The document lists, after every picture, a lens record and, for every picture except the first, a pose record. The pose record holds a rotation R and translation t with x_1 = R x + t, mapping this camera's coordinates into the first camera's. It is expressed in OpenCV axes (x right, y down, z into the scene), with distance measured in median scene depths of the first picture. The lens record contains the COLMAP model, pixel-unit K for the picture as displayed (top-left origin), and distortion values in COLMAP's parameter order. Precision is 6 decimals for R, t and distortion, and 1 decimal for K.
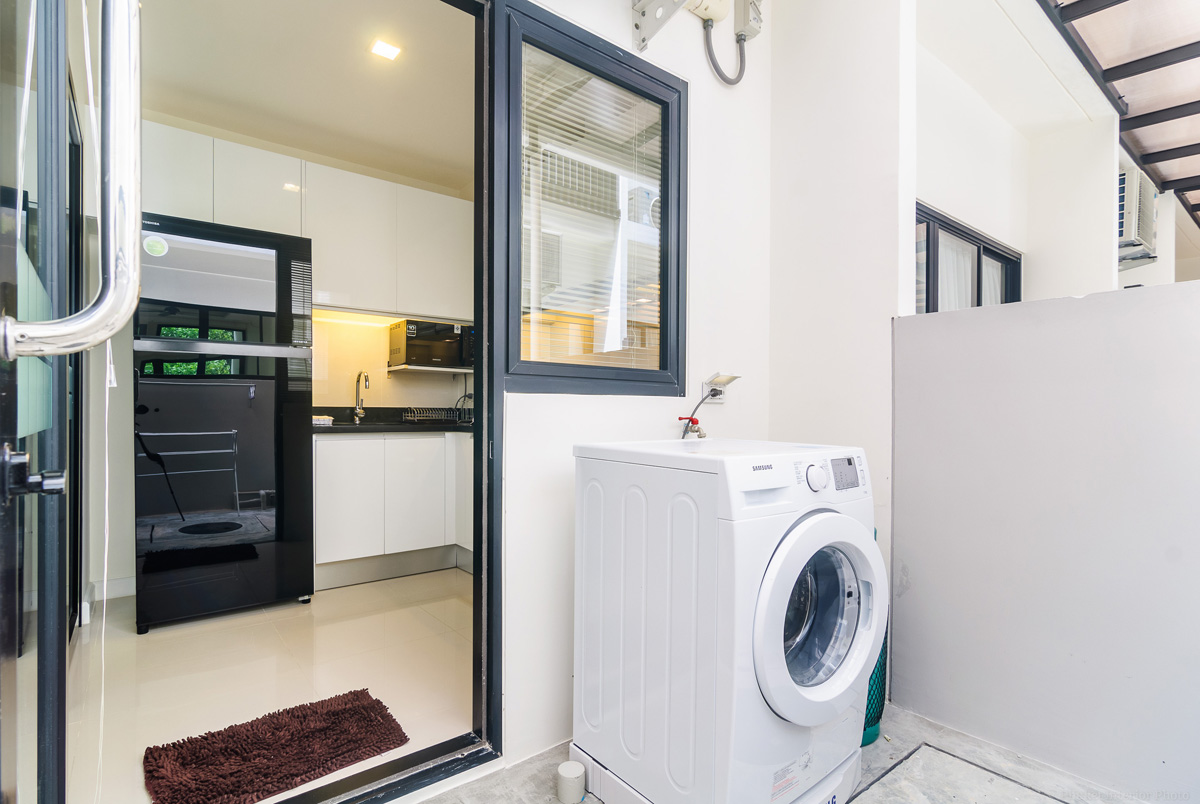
lens RADIAL K [[591.6, 0, 596.1], [0, 591.6, 409.8], [0, 0, 1]] dist [0.013557, -0.000152]
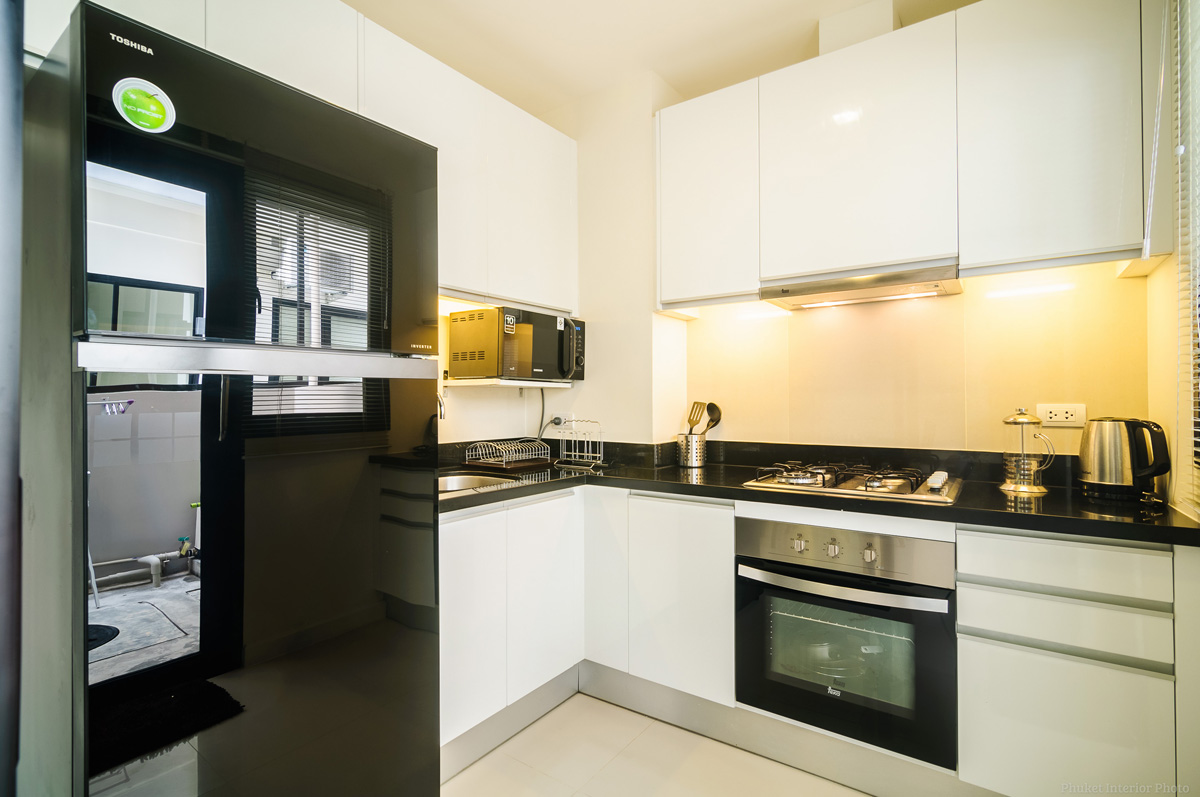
lens RADIAL K [[572.0, 0, 591.3], [0, 572.0, 391.7], [0, 0, 1]] dist [-0.001734, -0.000129]
pose [[0.965729, -0.006595, 0.259468, -0.366943], [0.009778, 0.999892, -0.010980, -0.052617], [-0.259367, 0.013140, 0.965689, 0.373789]]
